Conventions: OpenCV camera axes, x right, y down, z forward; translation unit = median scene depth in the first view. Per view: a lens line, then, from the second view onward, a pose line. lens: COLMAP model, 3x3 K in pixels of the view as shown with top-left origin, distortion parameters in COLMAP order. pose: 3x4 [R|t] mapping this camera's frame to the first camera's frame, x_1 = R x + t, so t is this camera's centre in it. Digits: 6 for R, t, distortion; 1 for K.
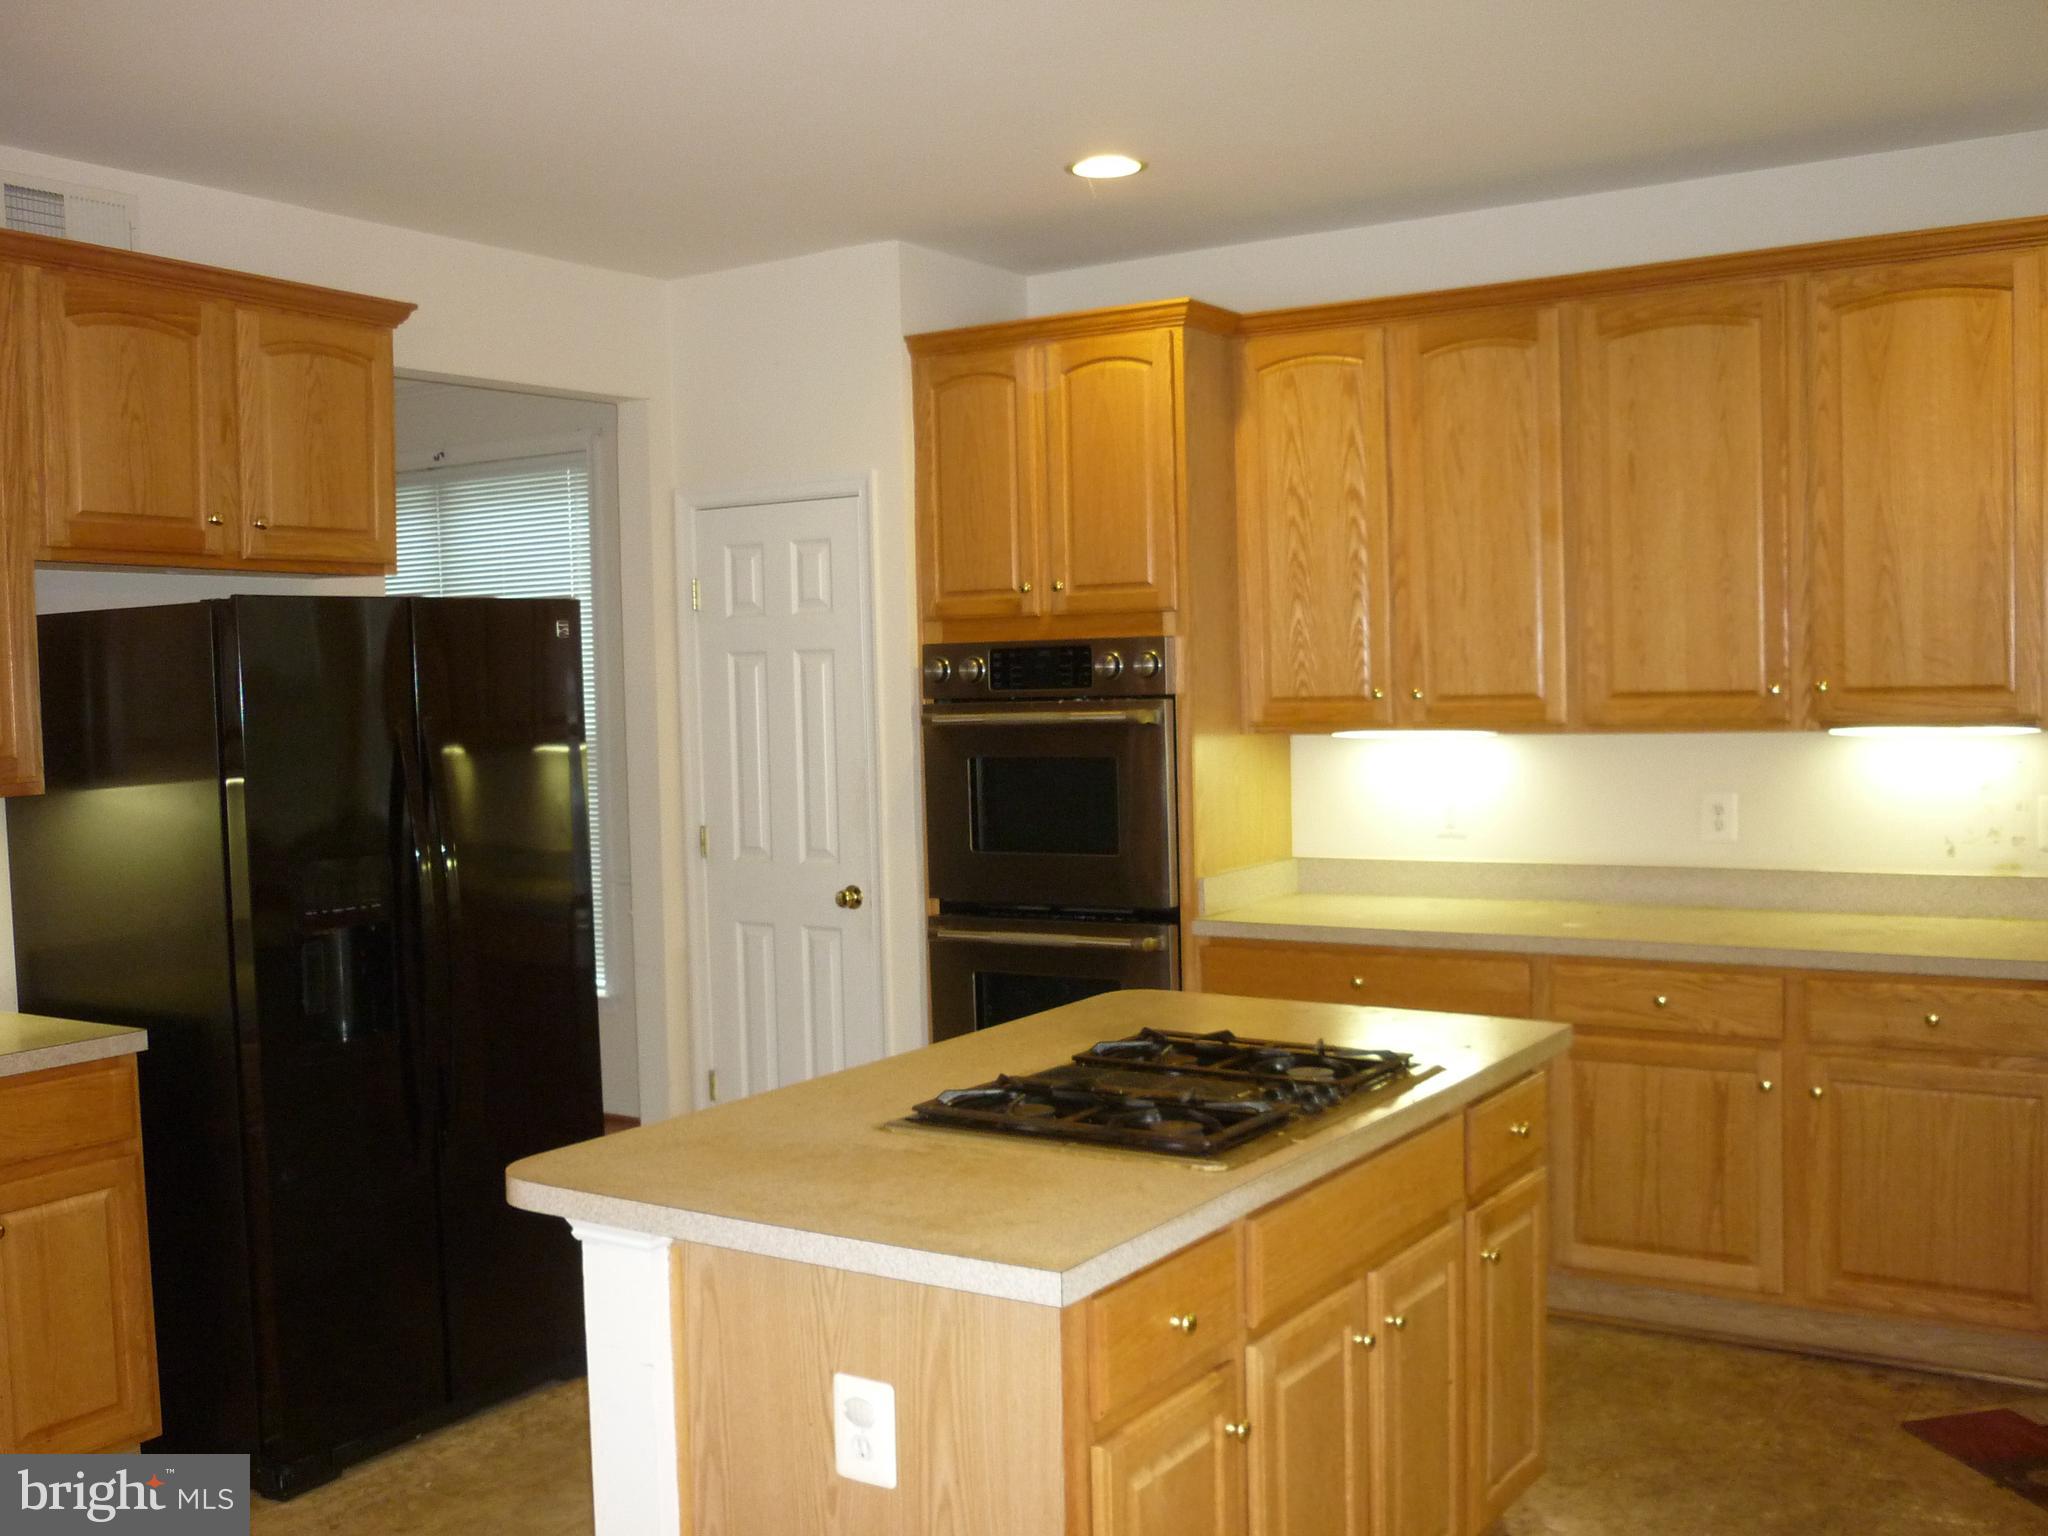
lens RADIAL K [[2053.3, 0, 1024.7], [0, 2053.3, 779.5], [0, 0, 1]] dist [-0.081397, 0.107535]
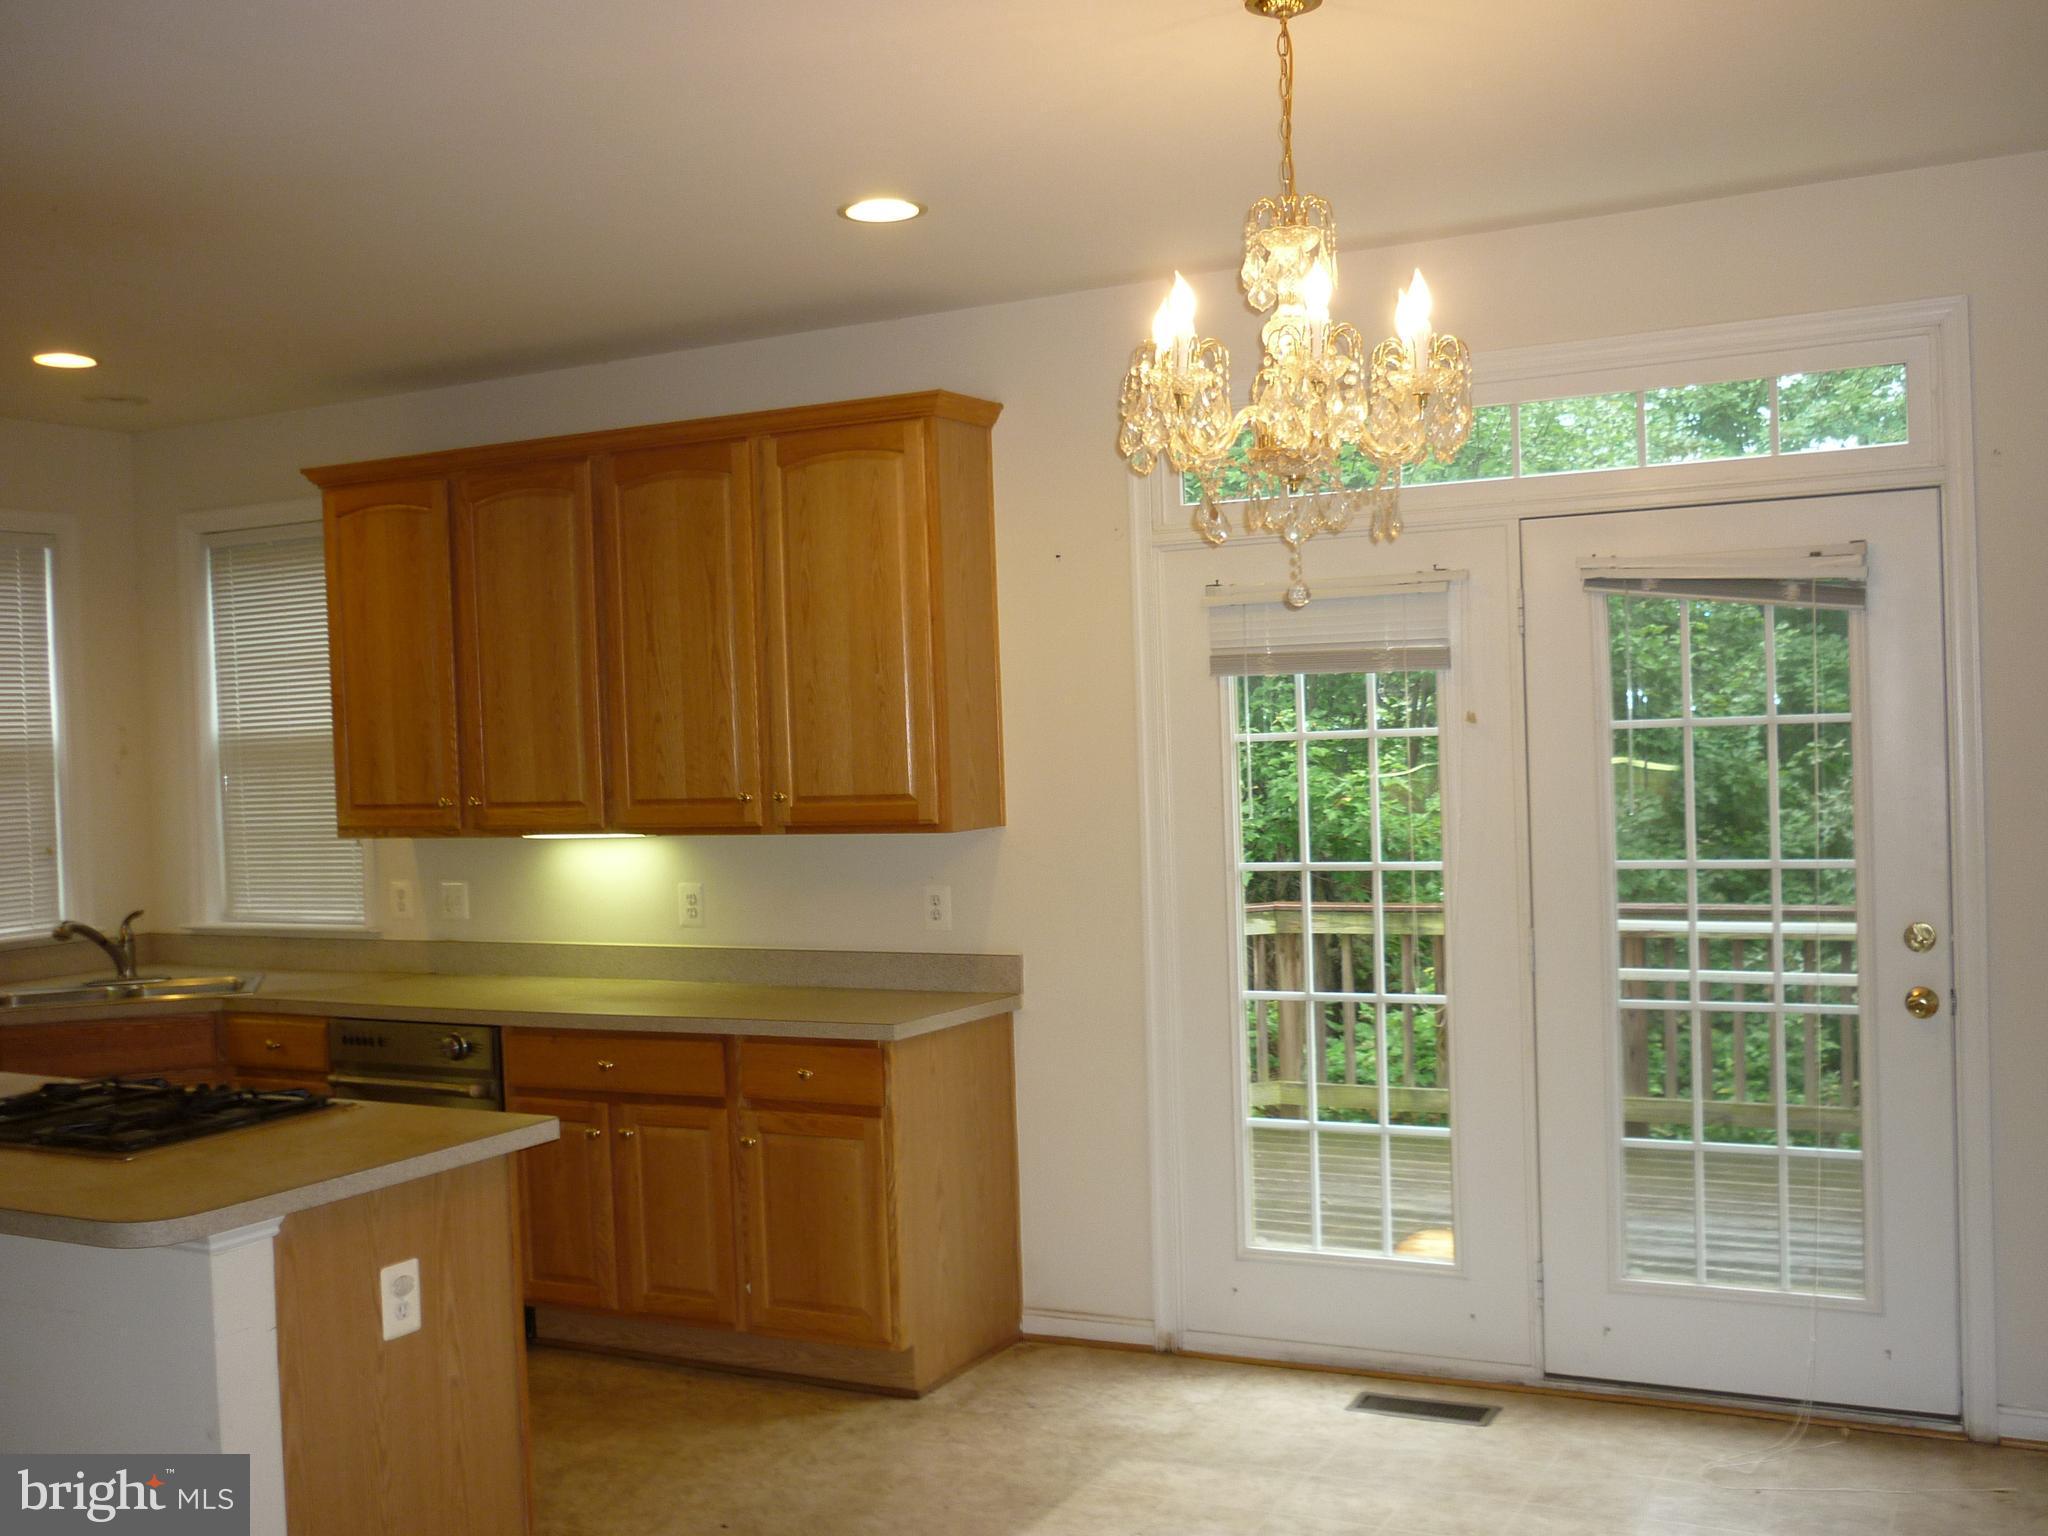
lens RADIAL K [[2053.3, 0, 1024.7], [0, 2053.3, 779.5], [0, 0, 1]] dist [-0.081397, 0.107535]
pose [[-0.094428, 0.008177, 0.995498, -0.762066], [0.086886, 0.996218, 0.000059, -0.005719], [-0.991733, 0.086500, -0.094782, 0.321628]]
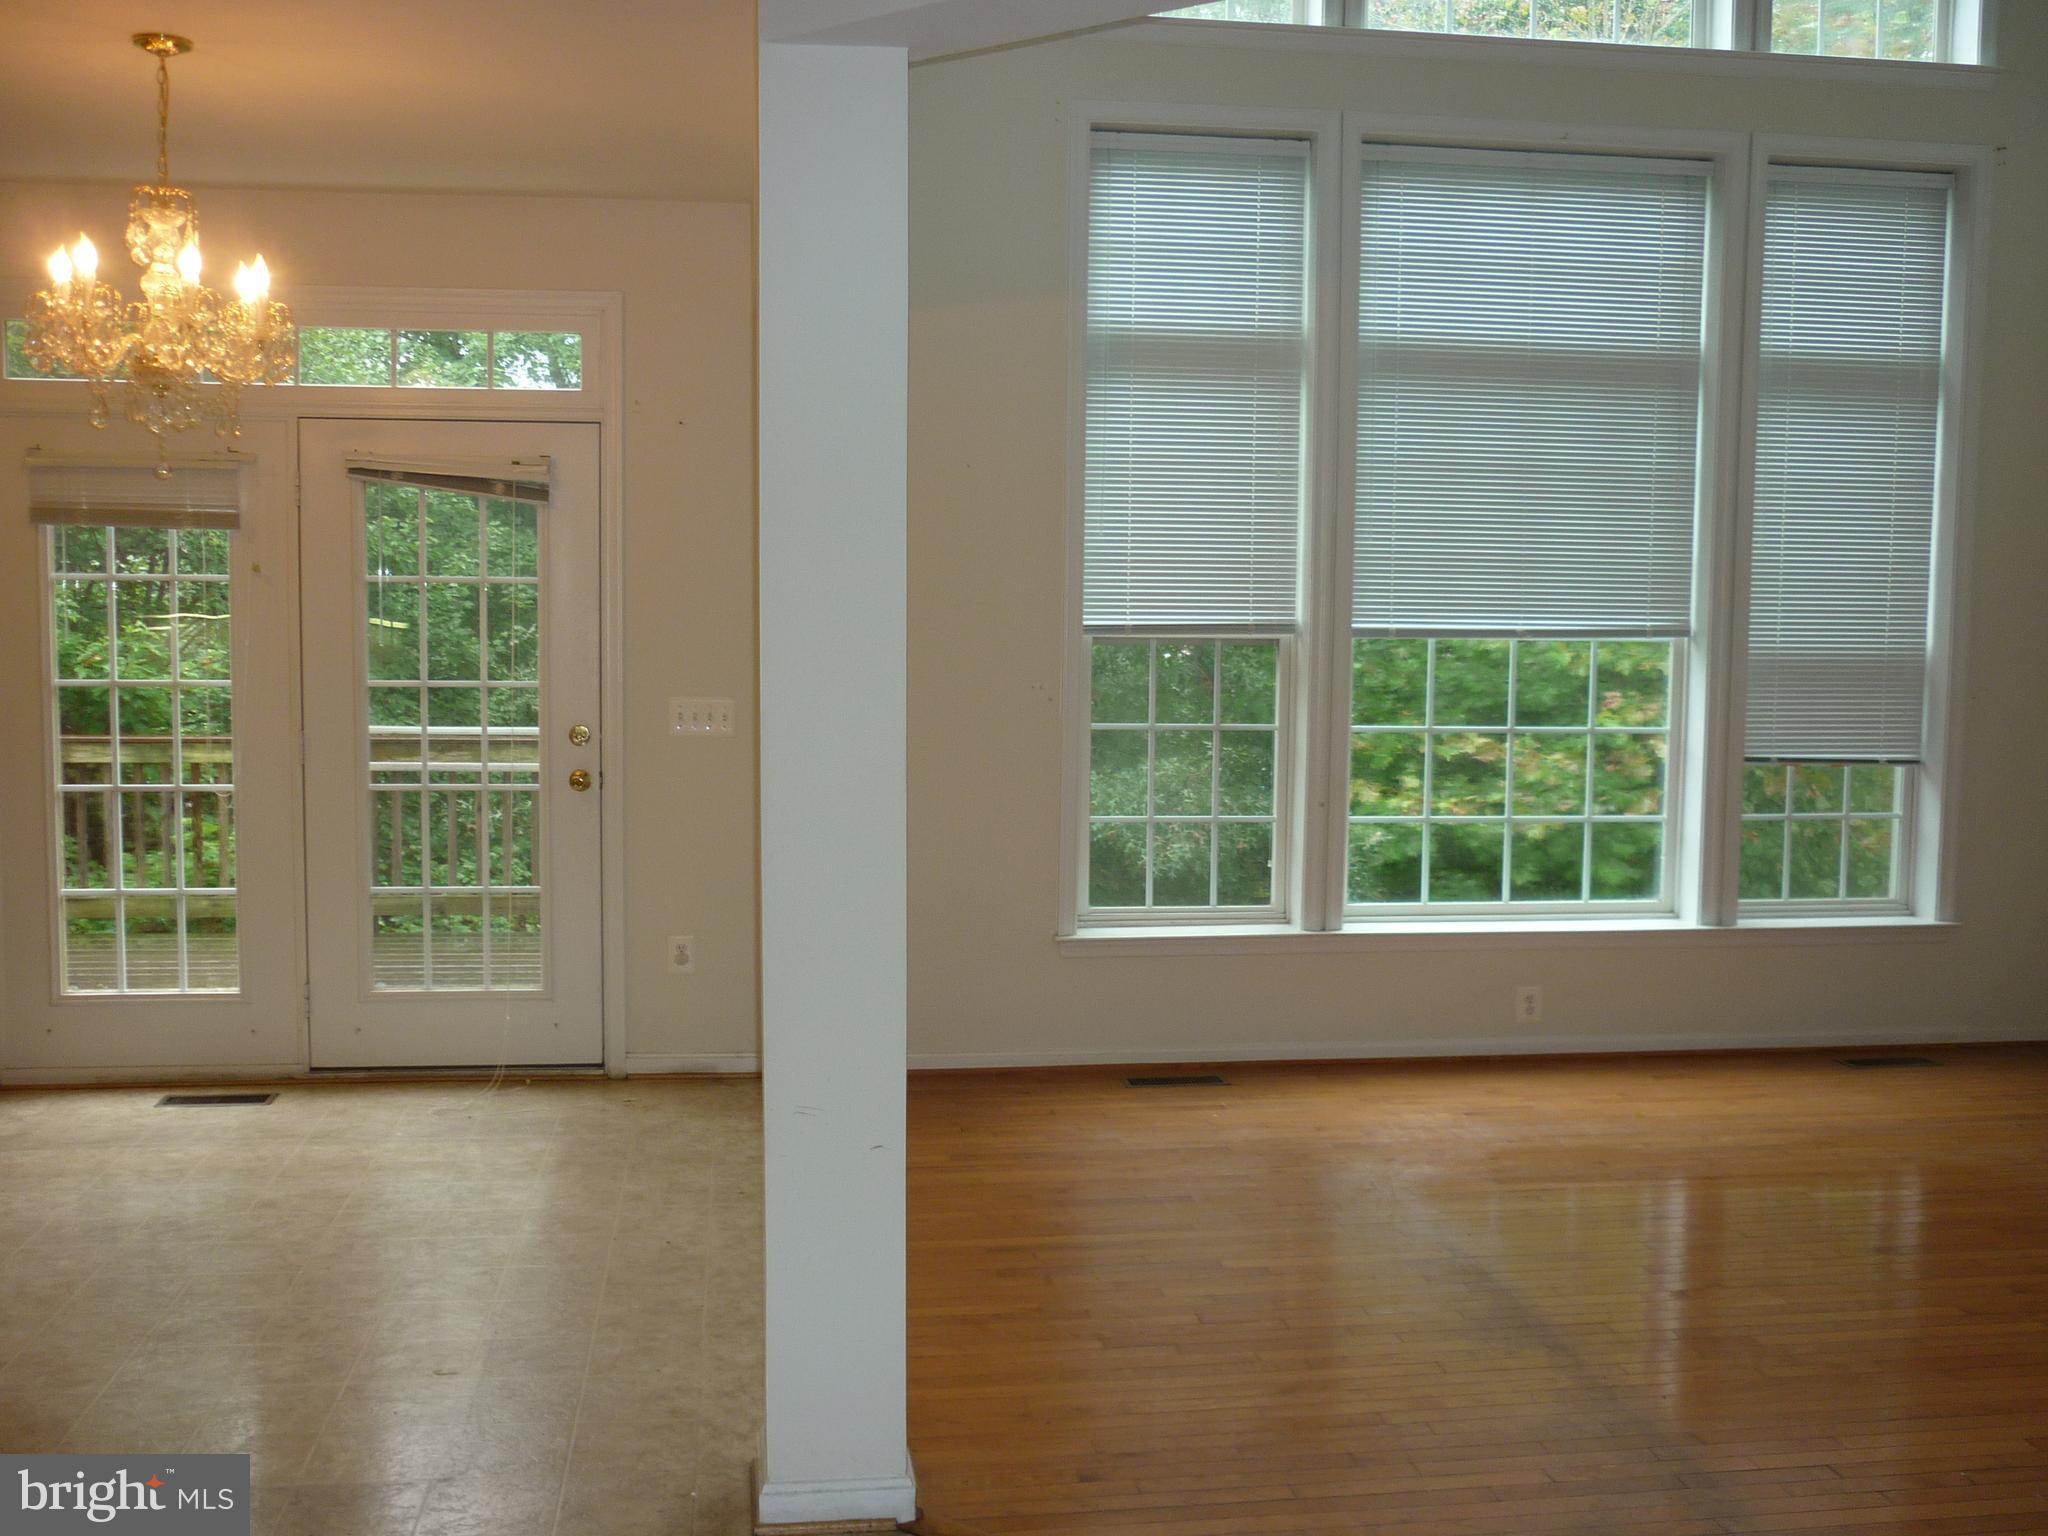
lens RADIAL K [[2053.3, 0, 1024.7], [0, 2053.3, 779.5], [0, 0, 1]] dist [-0.081397, 0.107535]
pose [[-0.652209, -0.049364, 0.756430, -1.026747], [0.042643, 0.993908, 0.101629, 0.003946], [-0.756839, 0.098540, -0.646131, 0.455200]]
